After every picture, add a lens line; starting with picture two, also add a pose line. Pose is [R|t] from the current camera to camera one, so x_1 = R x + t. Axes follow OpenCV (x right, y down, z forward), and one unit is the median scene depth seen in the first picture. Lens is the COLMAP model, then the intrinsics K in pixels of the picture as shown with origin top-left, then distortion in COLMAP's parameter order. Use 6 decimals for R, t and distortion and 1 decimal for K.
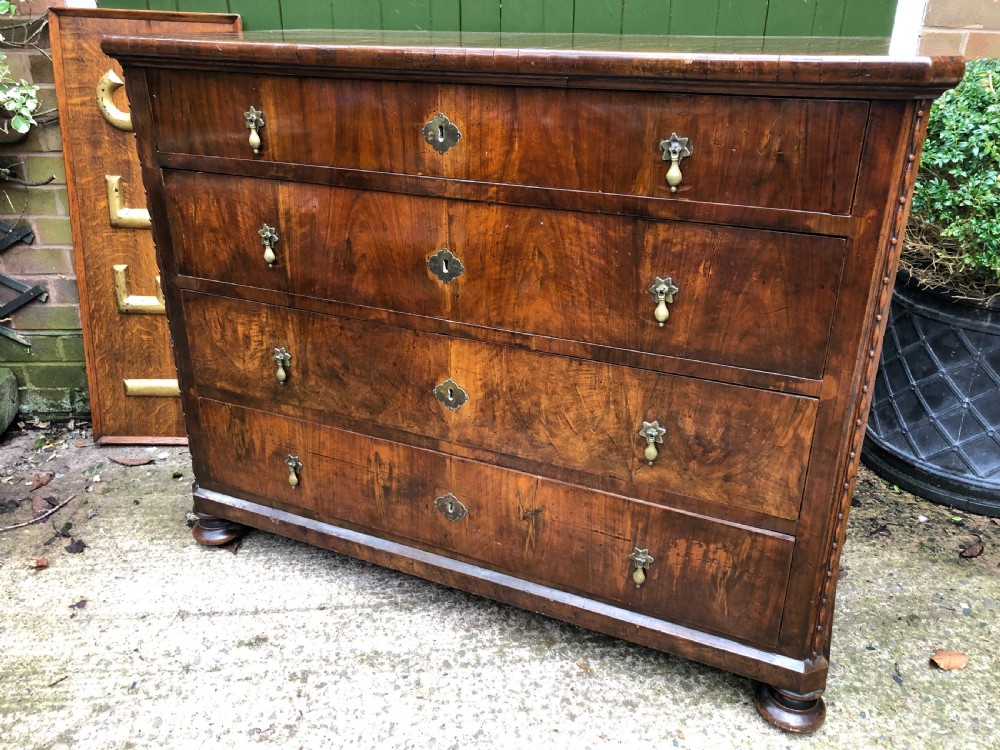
lens RADIAL K [[816.2, 0, 502.3], [0, 816.2, 370.2], [0, 0, 1]] dist [0.045218, -0.052230]
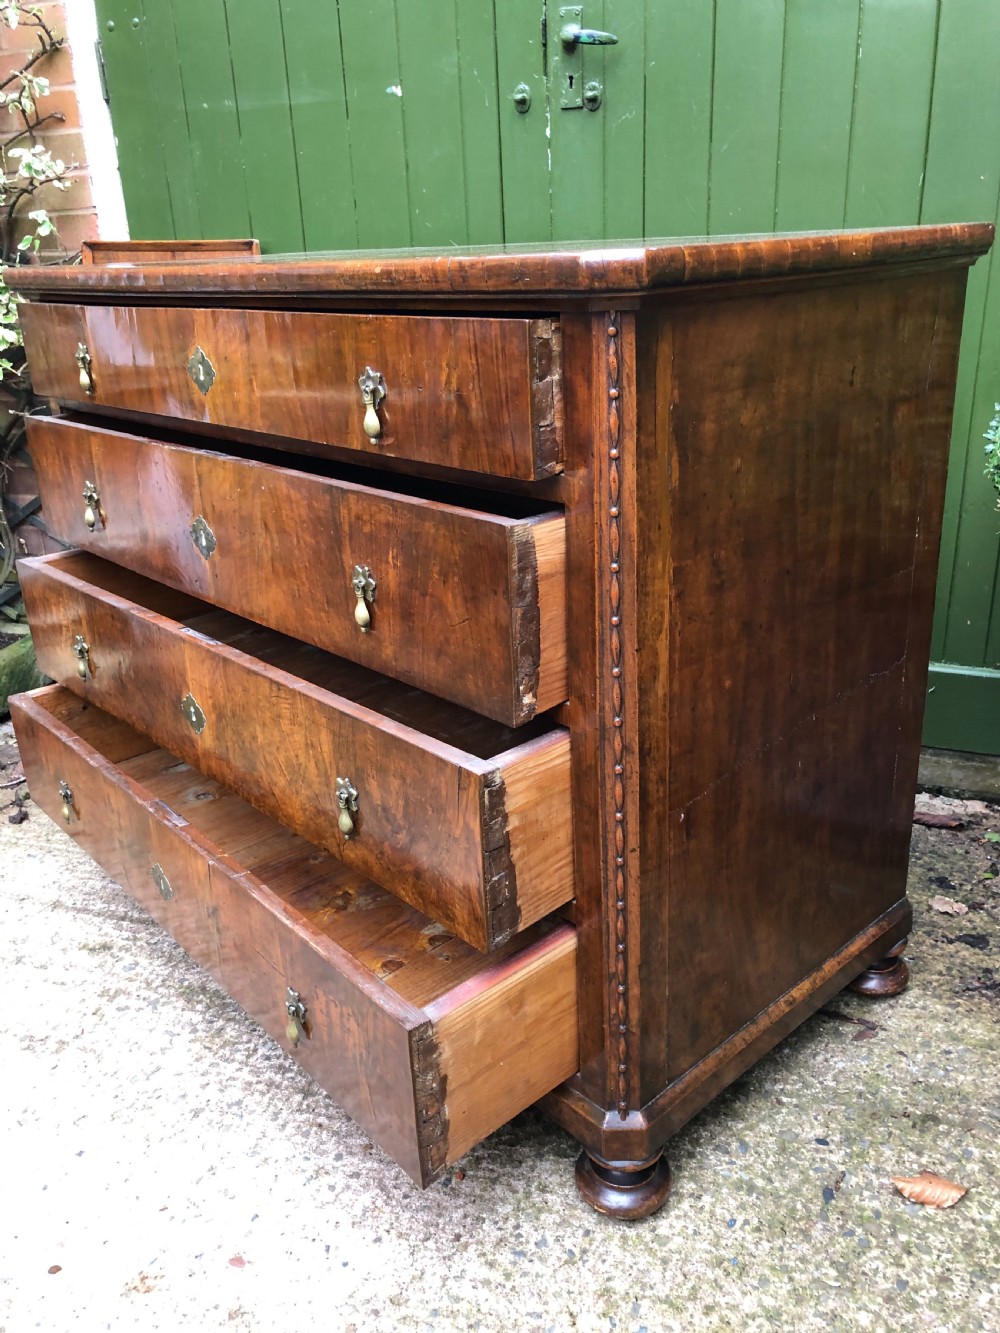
lens RADIAL K [[1087.3, 0, 503.5], [0, 1087.3, 665.4], [0, 0, 1]] dist [0.031816, -0.019200]
pose [[0.920217, 0.099741, -0.378487, 0.564283], [-0.112920, 0.993523, -0.012724, -0.002109], [0.374766, 0.054448, 0.925519, 0.078158]]
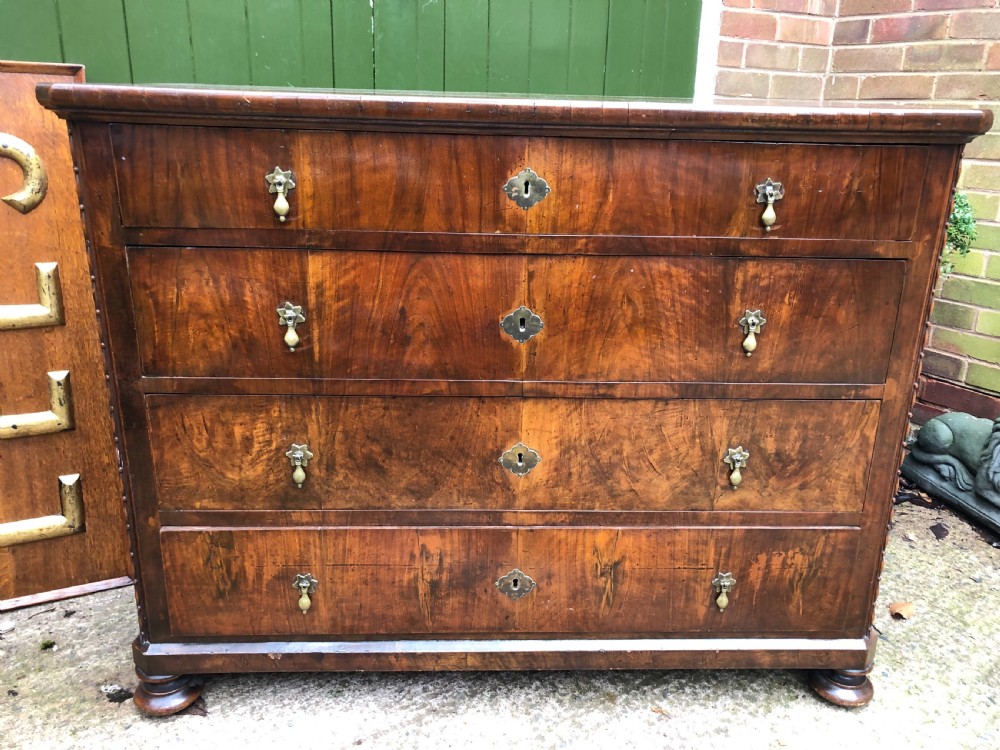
lens RADIAL K [[816.5, 0, 506.2], [0, 816.5, 366.7], [0, 0, 1]] dist [0.034622, -0.022141]
pose [[0.891736, -0.127198, 0.434314, -0.477658], [0.161854, 0.985851, -0.043592, -0.038315], [-0.422624, 0.109168, 0.899706, 0.147126]]
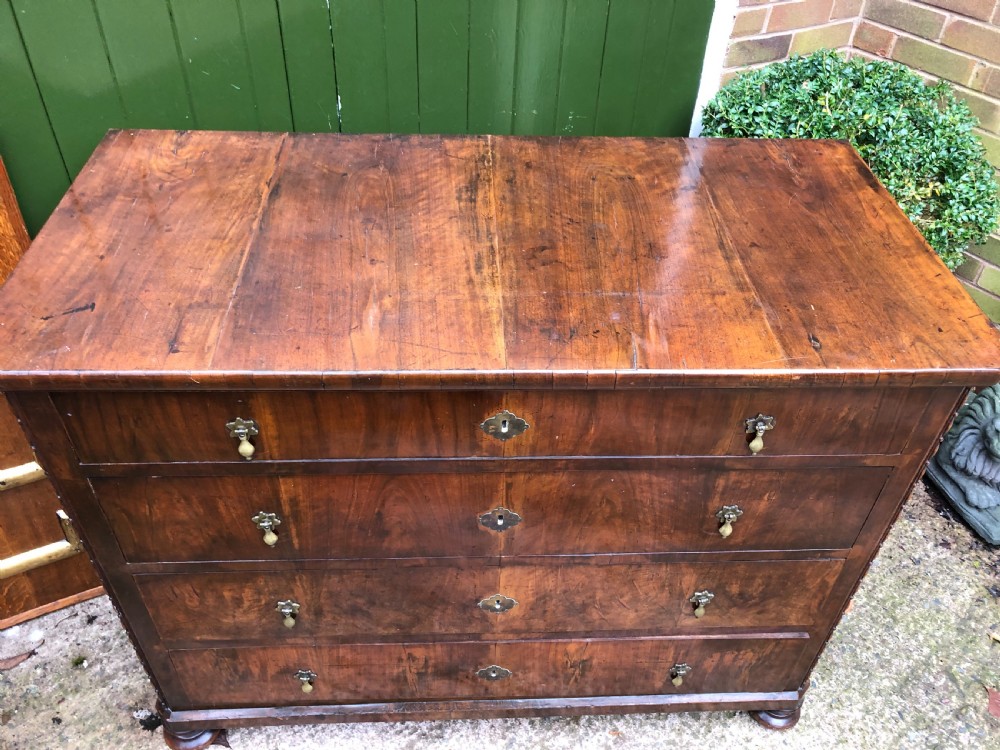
lens RADIAL K [[820.3, 0, 509.4], [0, 820.3, 375.6], [0, 0, 1]] dist [0.009813, 0.017359]
pose [[0.887764, -0.282297, 0.363571, -0.340000], [0.149813, 0.924056, 0.351677, -0.583319], [-0.435237, -0.257738, 0.862635, 0.201217]]
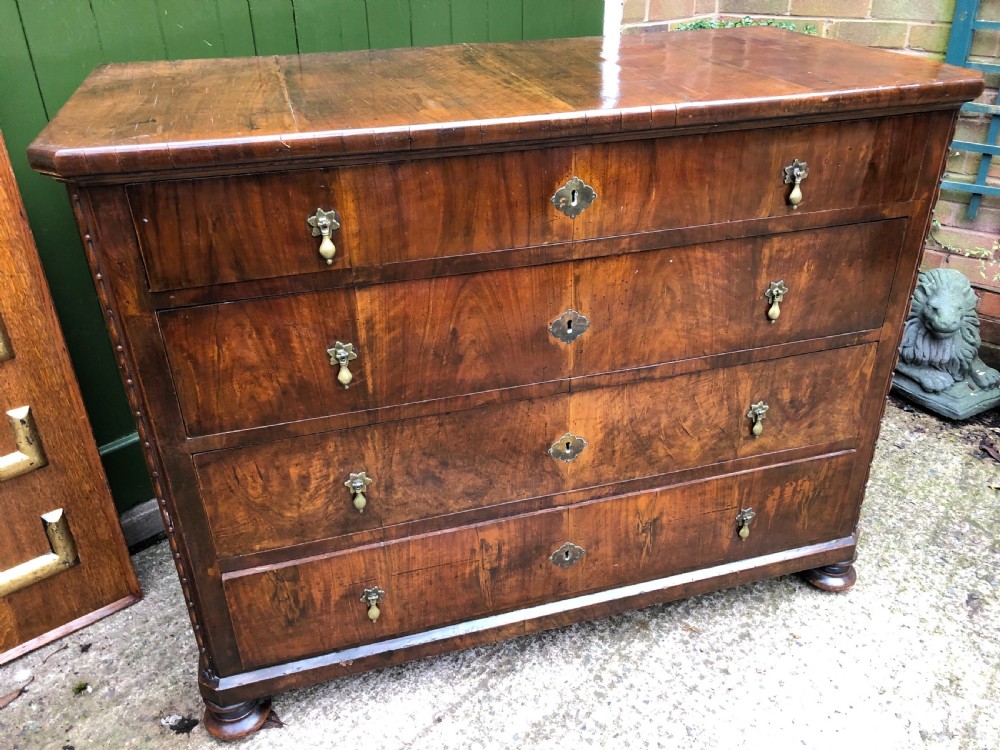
lens RADIAL K [[817.6, 0, 498.7], [0, 817.6, 366.8], [0, 0, 1]] dist [0.025925, -0.010305]
pose [[0.764518, -0.329295, 0.554146, -0.642212], [0.278922, 0.944018, 0.176162, -0.259935], [-0.581133, 0.019885, 0.813566, 0.253587]]
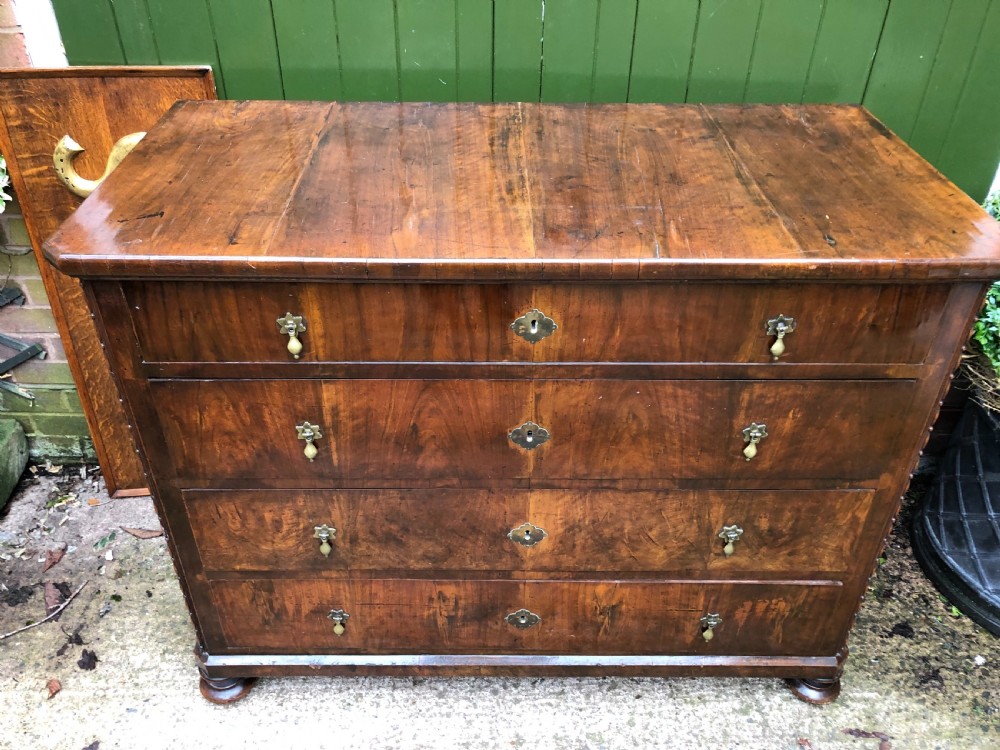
lens RADIAL K [[823.4, 0, 489.8], [0, 823.4, 370.3], [0, 0, 1]] dist [0.016884, 0.006910]
pose [[0.909202, -0.241301, 0.339302, -0.408745], [0.165701, 0.957323, 0.236802, -0.421359], [-0.381962, -0.159078, 0.910384, 0.115562]]
